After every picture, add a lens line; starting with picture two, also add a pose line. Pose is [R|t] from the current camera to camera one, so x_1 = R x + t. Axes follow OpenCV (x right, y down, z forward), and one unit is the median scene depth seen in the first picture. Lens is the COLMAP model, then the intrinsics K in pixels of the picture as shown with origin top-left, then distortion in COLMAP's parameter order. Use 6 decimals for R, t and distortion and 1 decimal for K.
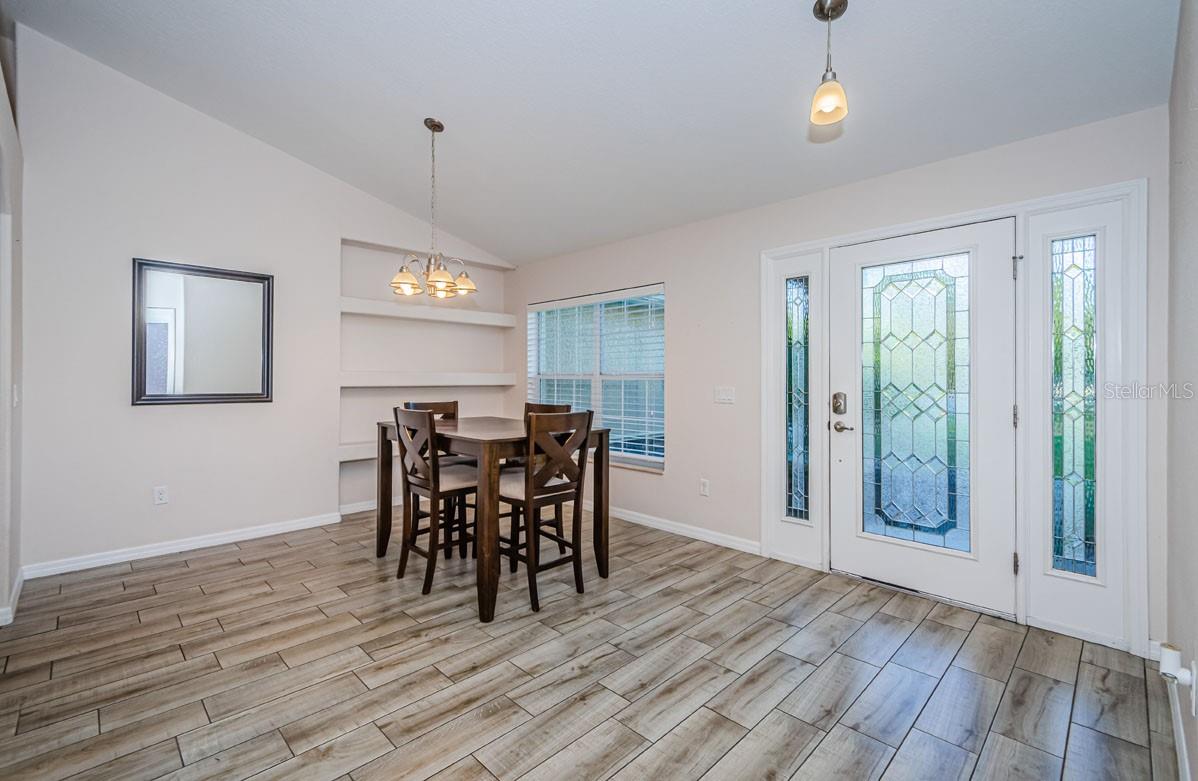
lens RADIAL K [[527.9, 0, 583.5], [0, 527.9, 380.3], [0, 0, 1]] dist [0.007958, -0.002981]
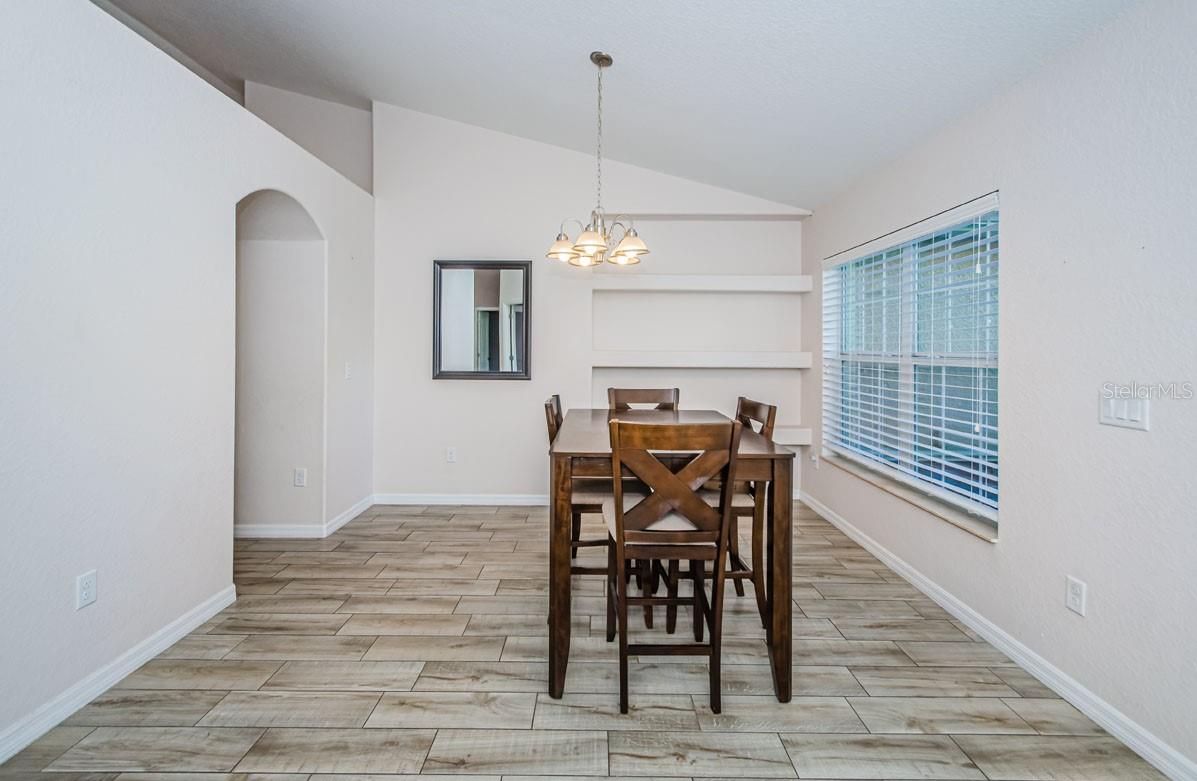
lens RADIAL K [[527.4, 0, 578.3], [0, 527.4, 354.4], [0, 0, 1]] dist [0.007958, -0.002981]
pose [[0.712536, 0.004293, -0.701622, 0.338406], [-0.003711, 0.999990, 0.002350, -0.022187], [0.701626, 0.000929, 0.712545, 0.469498]]
